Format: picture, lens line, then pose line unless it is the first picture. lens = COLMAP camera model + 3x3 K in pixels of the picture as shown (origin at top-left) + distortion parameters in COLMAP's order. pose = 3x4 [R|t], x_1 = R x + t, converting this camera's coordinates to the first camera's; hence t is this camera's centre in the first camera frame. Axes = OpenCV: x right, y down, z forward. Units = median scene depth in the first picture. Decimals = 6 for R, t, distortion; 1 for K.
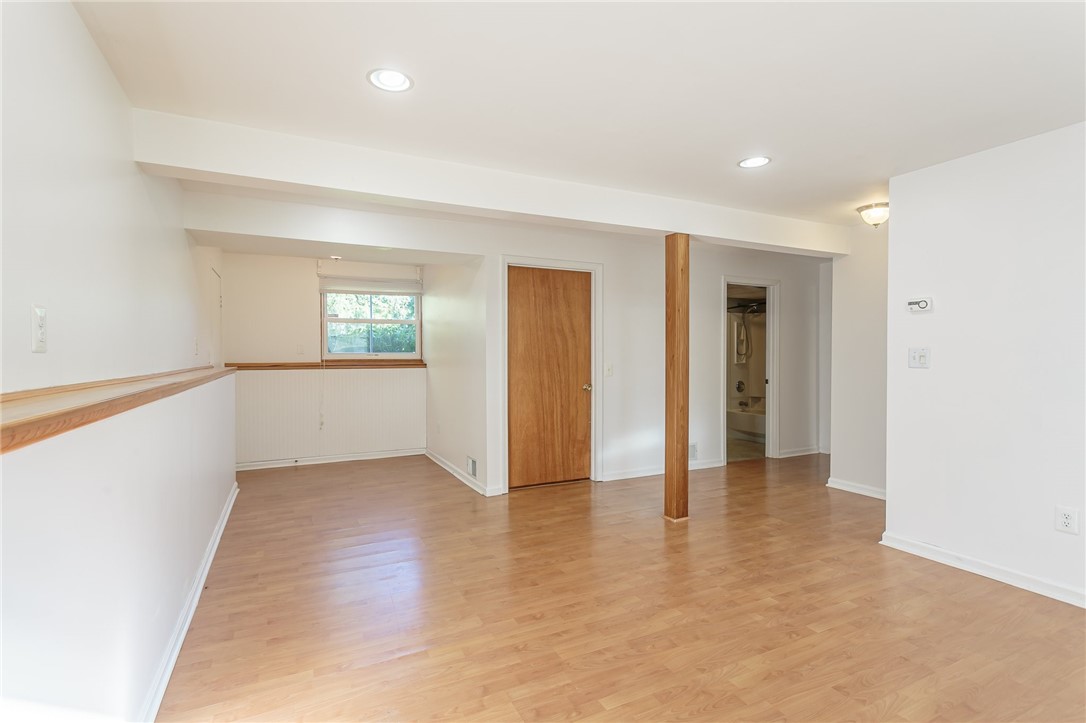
lens RADIAL K [[513.7, 0, 544.5], [0, 513.7, 361.4], [0, 0, 1]] dist [0.003222, 0.001036]
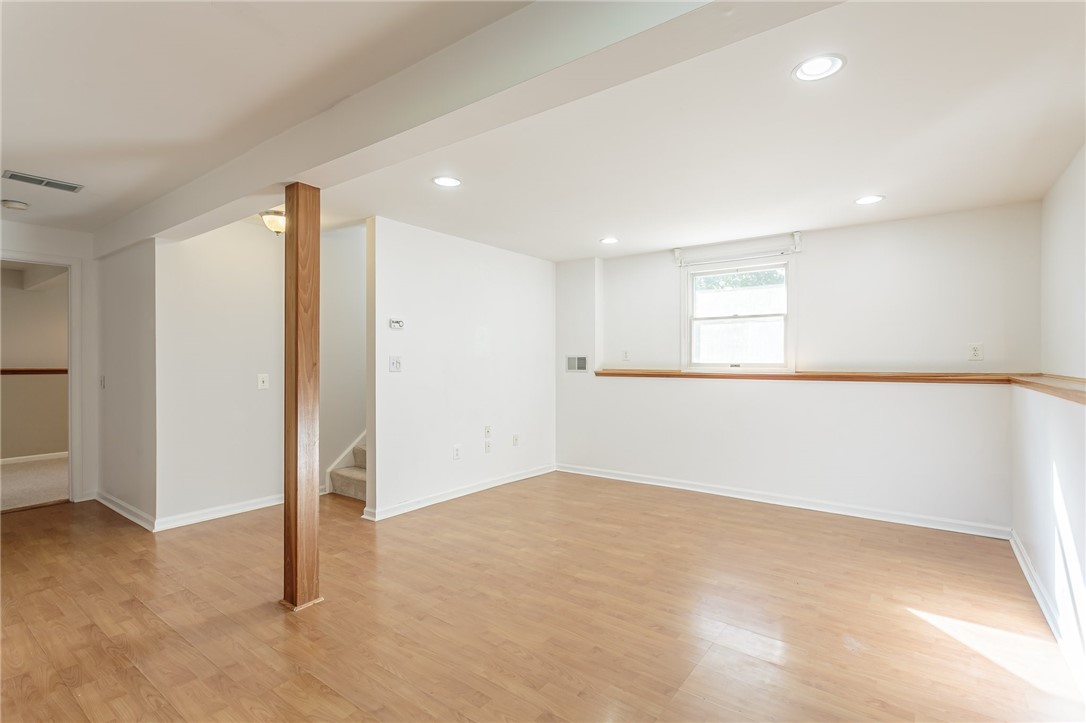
lens RADIAL K [[513.7, 0, 543.3], [0, 513.7, 360.1], [0, 0, 1]] dist [0.003222, 0.001036]
pose [[-0.452578, 0.006362, 0.891702, -0.739265], [0.010239, 0.999946, -0.001937, -0.012089], [-0.891666, 0.008254, -0.452619, 1.527061]]
